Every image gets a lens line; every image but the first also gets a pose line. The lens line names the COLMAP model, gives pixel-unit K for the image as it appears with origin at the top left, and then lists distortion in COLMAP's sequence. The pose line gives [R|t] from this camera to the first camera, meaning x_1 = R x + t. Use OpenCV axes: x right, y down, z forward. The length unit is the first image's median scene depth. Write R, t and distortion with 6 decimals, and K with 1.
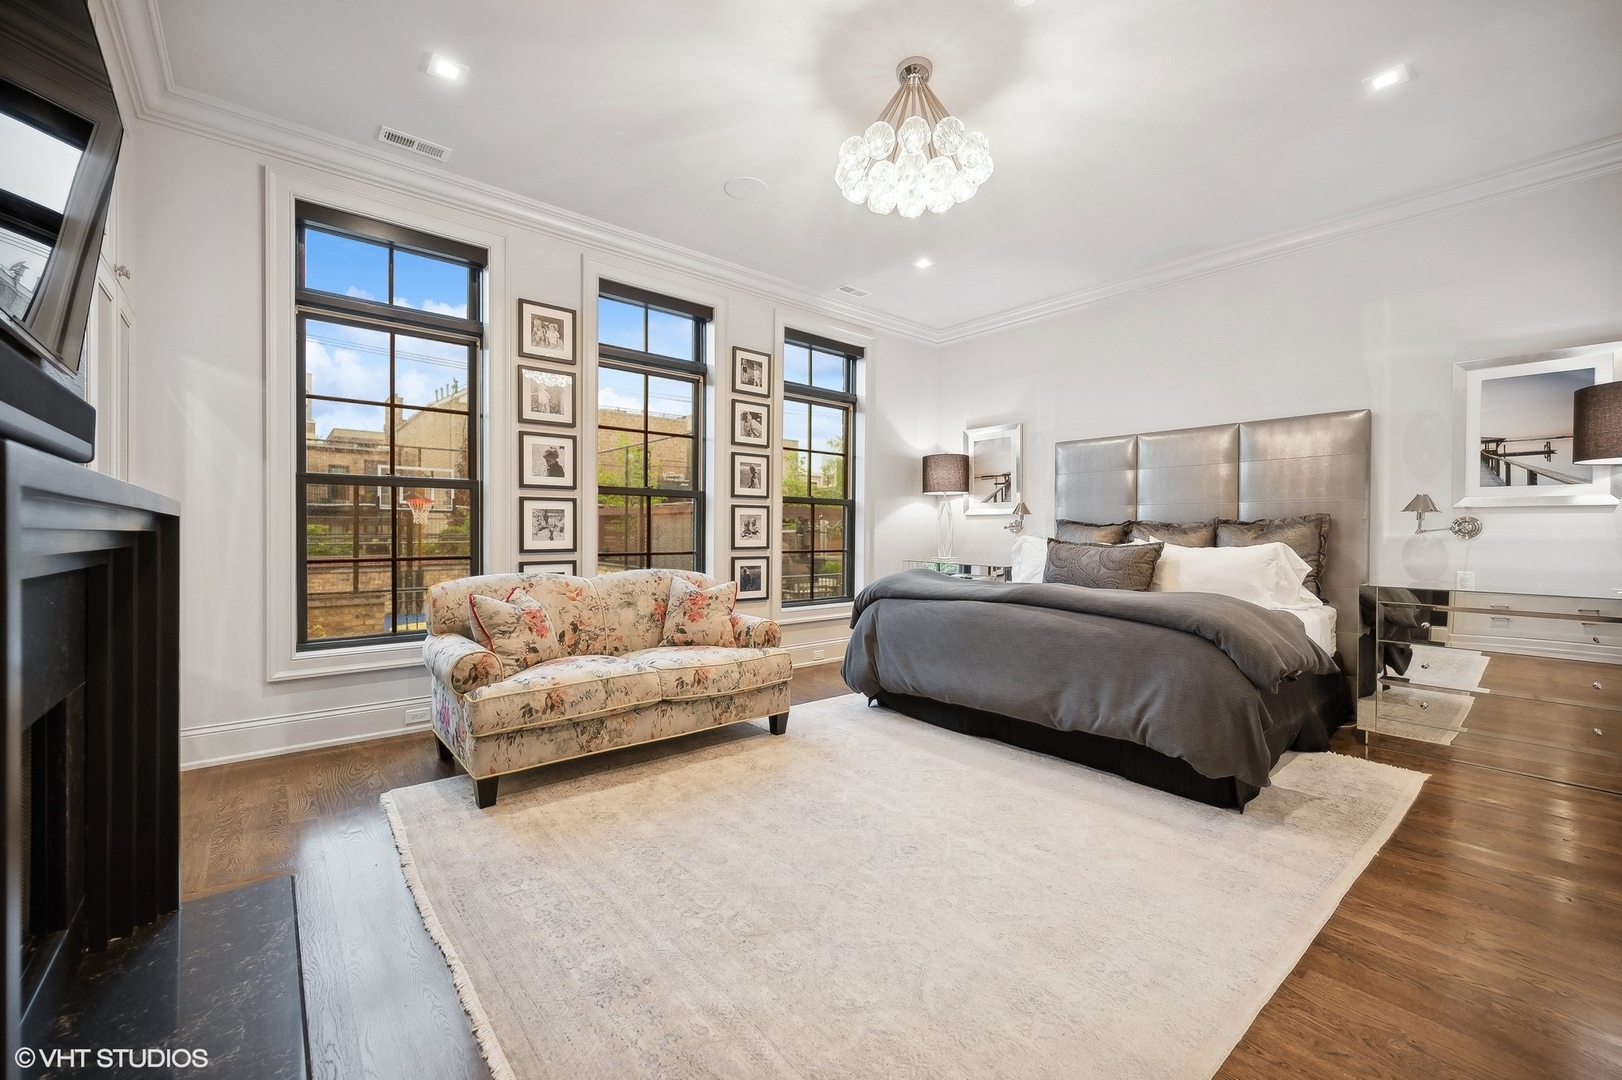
lens RADIAL K [[655.4, 0, 812.9], [0, 655.4, 536.2], [0, 0, 1]] dist [-0.001886, -0.000660]
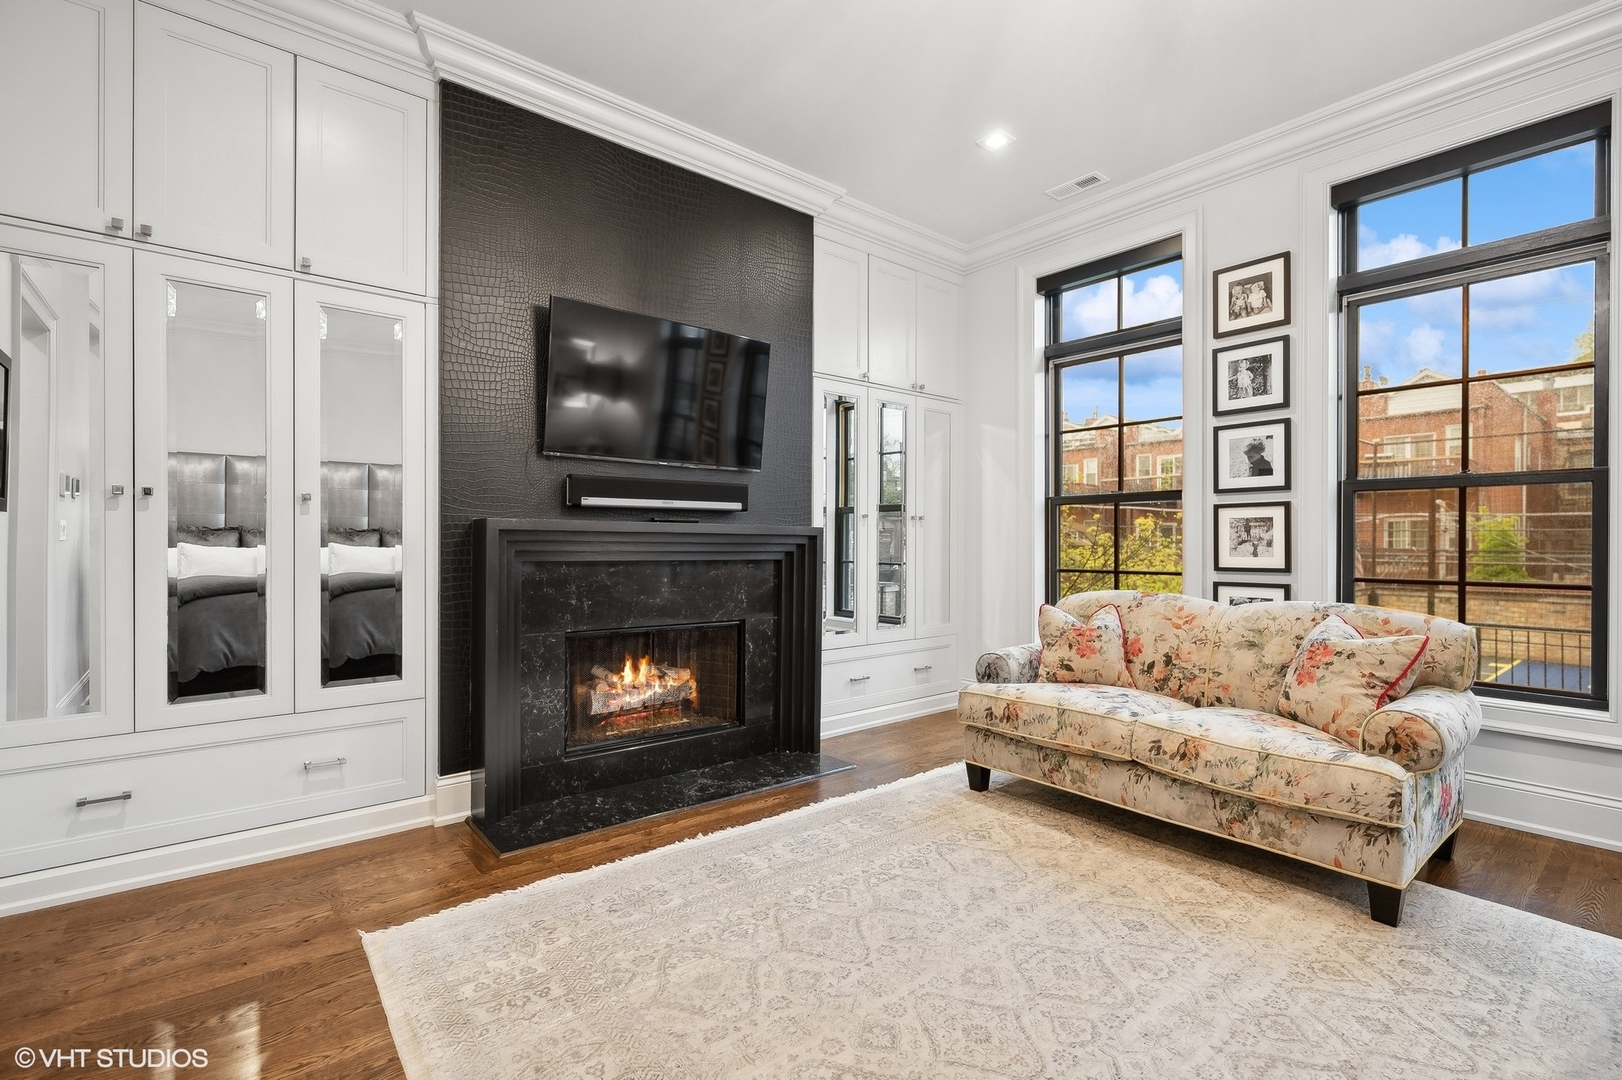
lens RADIAL K [[751.1, 0, 814.0], [0, 751.1, 541.1], [0, 0, 1]] dist [0.001347, -0.001455]
pose [[-0.017885, -0.005717, -0.999824, 0.576347], [-0.012059, 0.999912, -0.005502, -0.001502], [0.999767, 0.011959, -0.017953, 0.541713]]
